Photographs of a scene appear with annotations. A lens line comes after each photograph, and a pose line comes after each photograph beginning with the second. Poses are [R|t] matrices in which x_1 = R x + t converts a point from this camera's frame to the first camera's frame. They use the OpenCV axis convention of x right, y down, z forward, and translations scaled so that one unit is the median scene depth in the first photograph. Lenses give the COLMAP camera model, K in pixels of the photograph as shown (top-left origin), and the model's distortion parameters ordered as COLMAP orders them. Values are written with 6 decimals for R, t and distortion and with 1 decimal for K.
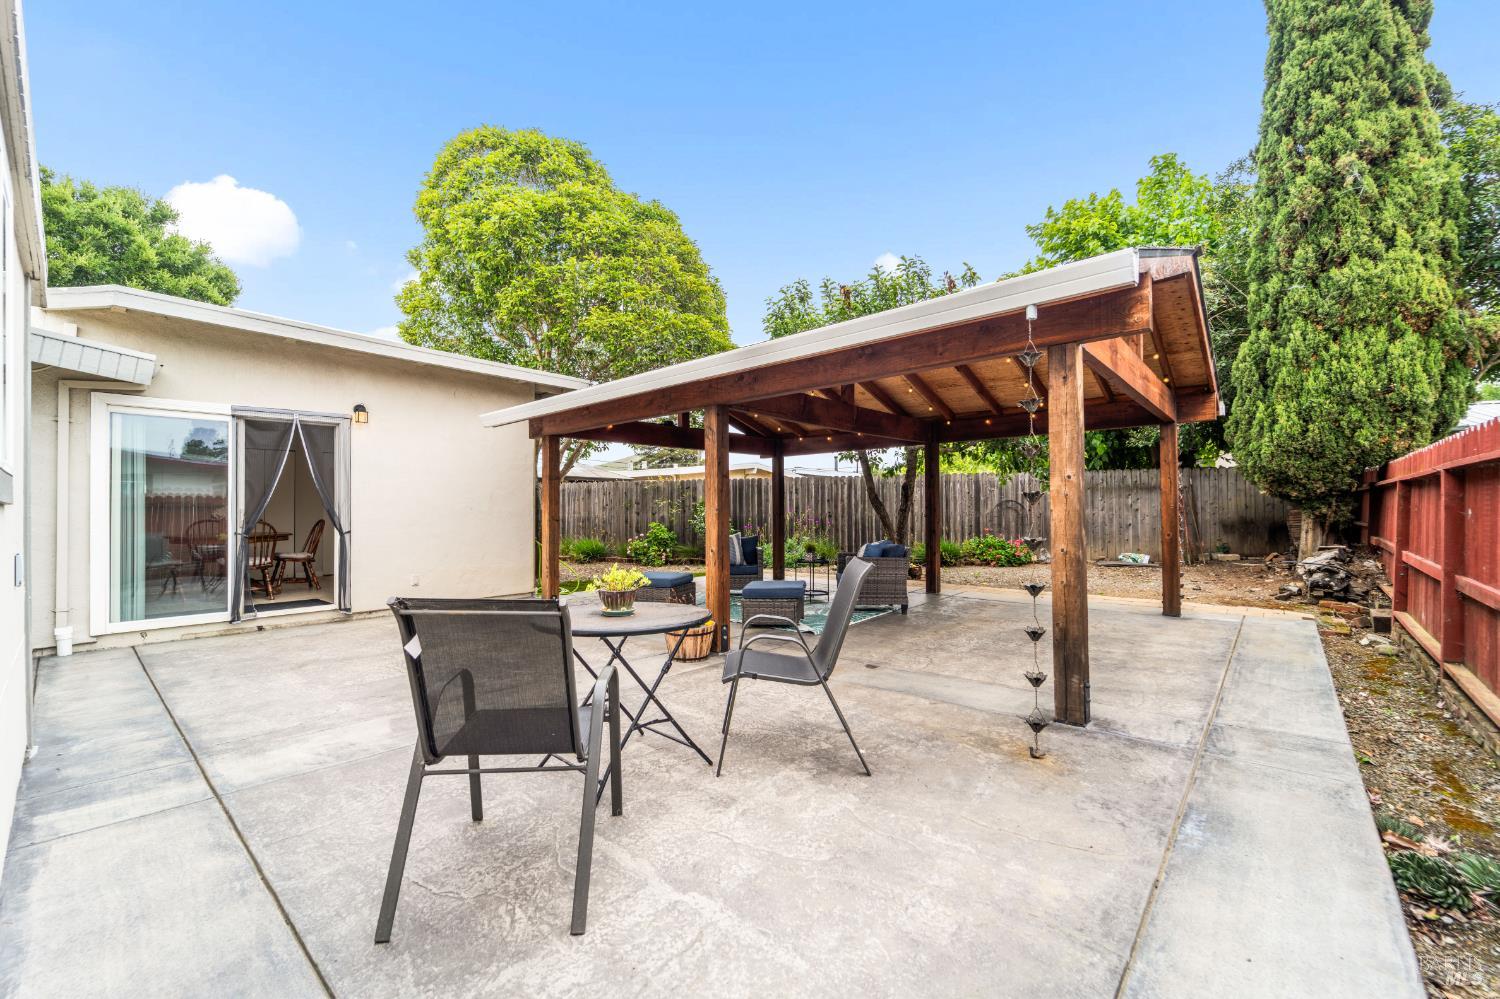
lens RADIAL K [[602.4, 0, 748.0], [0, 602.4, 501.7], [0, 0, 1]] dist [0.002106, -0.002093]
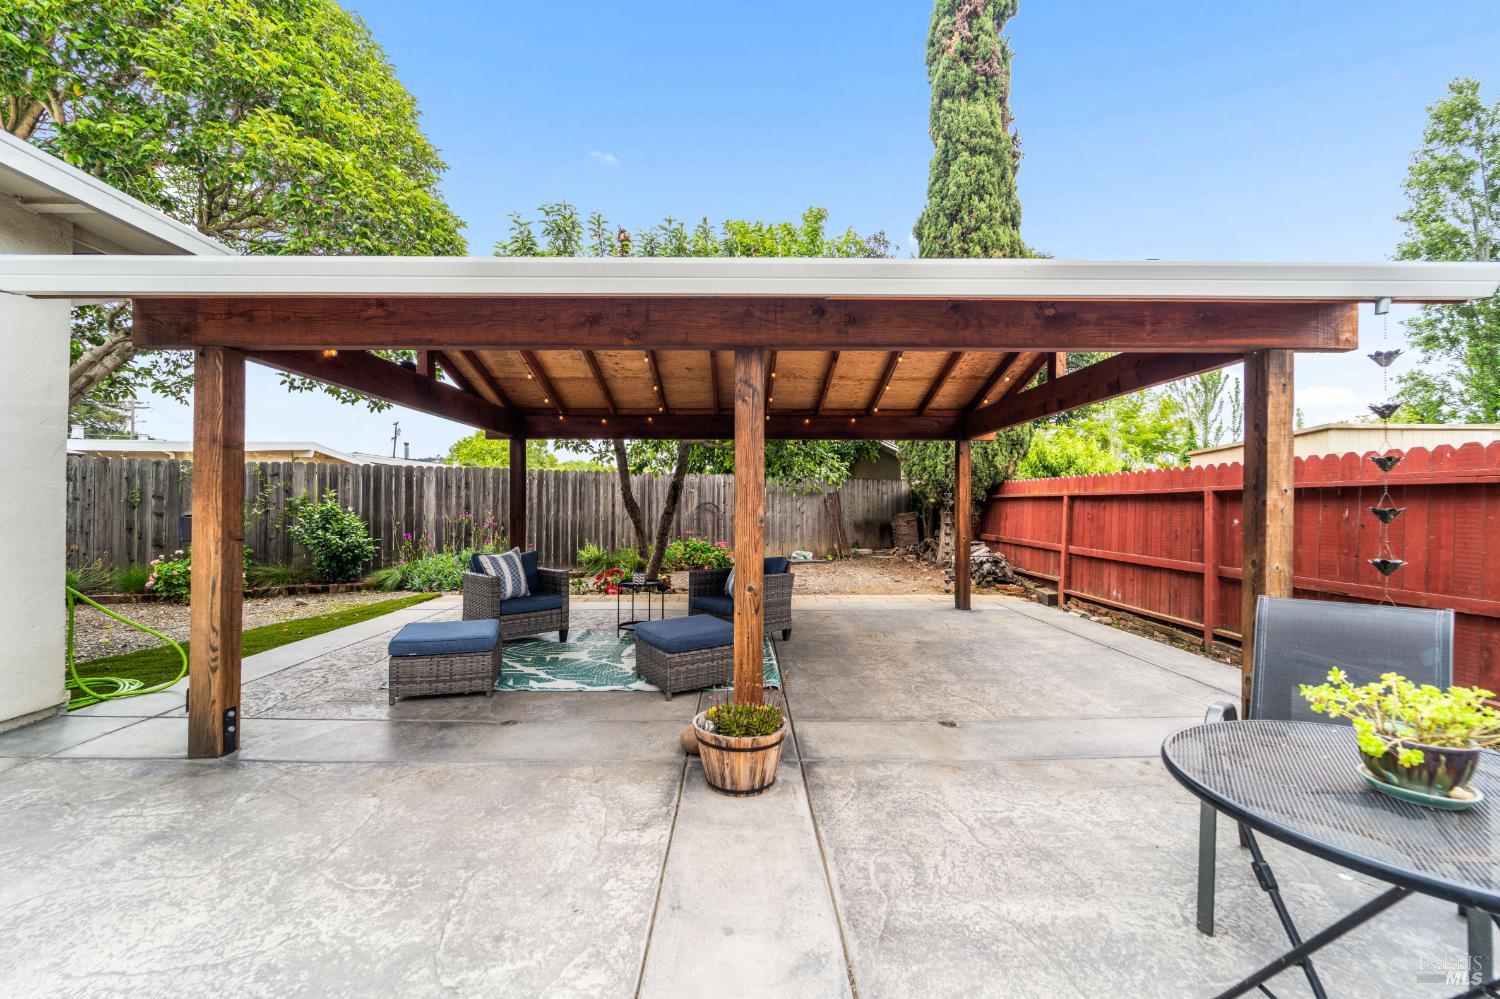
lens RADIAL K [[602.4, 0, 748.0], [0, 602.4, 501.7], [0, 0, 1]] dist [0.002106, -0.002093]
pose [[0.735421, 0.015230, 0.677440, -0.286169], [-0.017661, 0.999839, -0.003305, -0.001952], [-0.677381, -0.009534, 0.735571, 0.343757]]
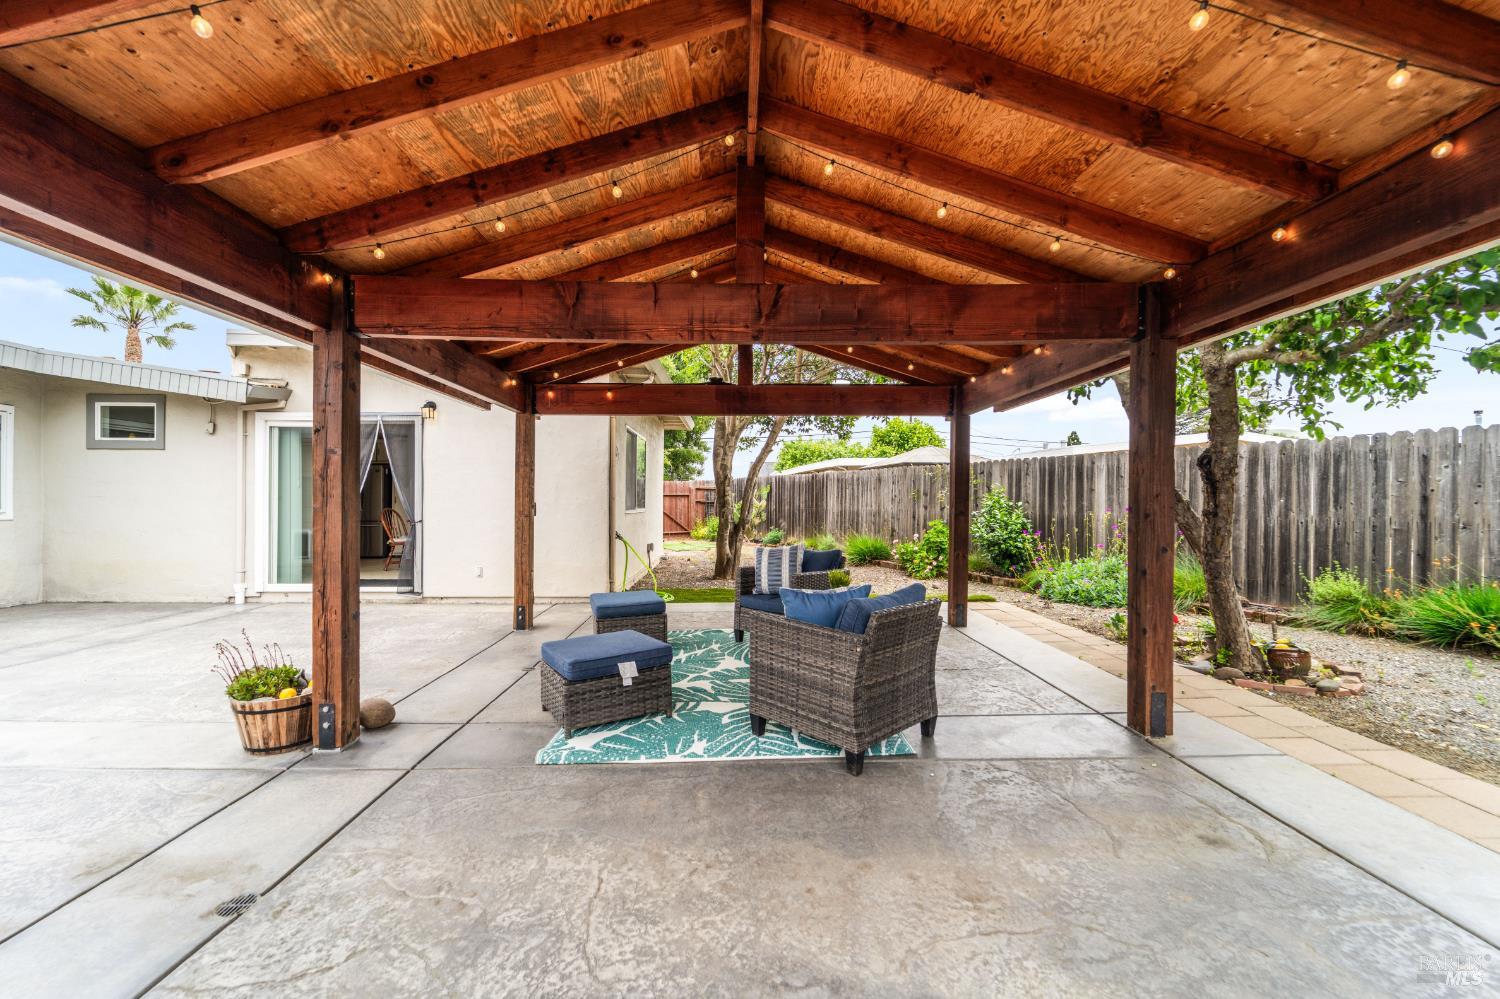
lens RADIAL K [[602.4, 0, 748.0], [0, 602.4, 501.7], [0, 0, 1]] dist [0.002106, -0.002093]
pose [[0.680723, 0.012457, -0.732435, 0.410584], [0.000425, 0.999849, 0.017400, -0.002338], [0.732541, -0.012156, 0.680614, 0.551878]]
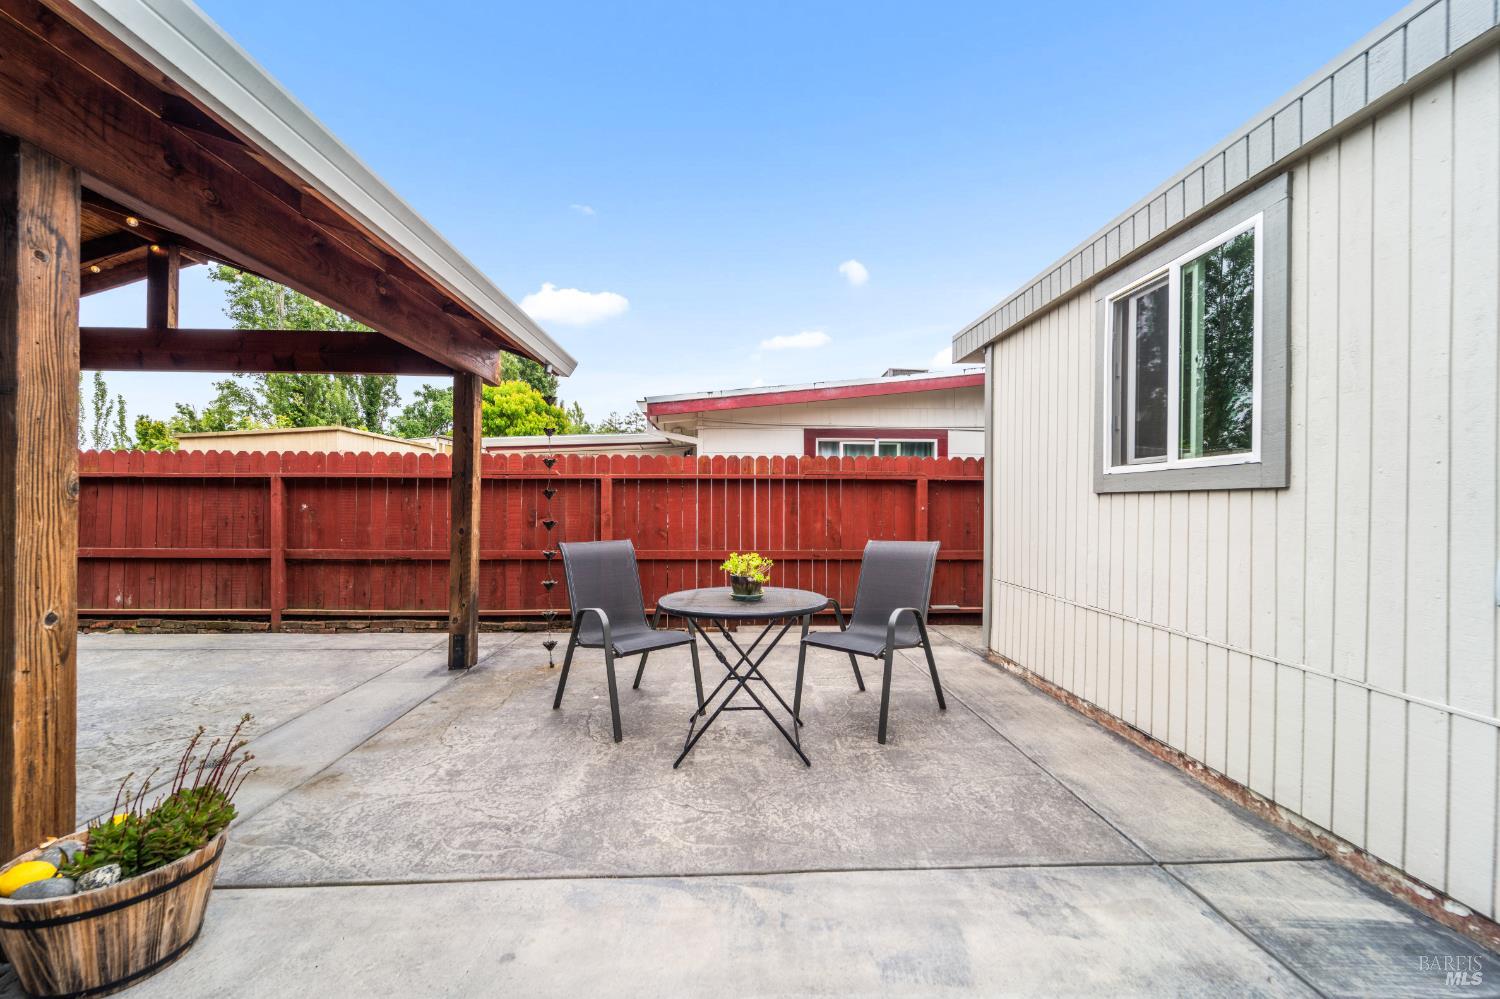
lens RADIAL K [[606.9, 0, 751.9], [0, 606.9, 513.0], [0, 0, 1]] dist [-0.000528, -0.000557]
pose [[-0.694056, -0.001824, 0.719918, -0.328689], [-0.007745, 0.999958, -0.004933, 0.015341], [-0.719879, -0.008999, -0.694041, 0.583524]]
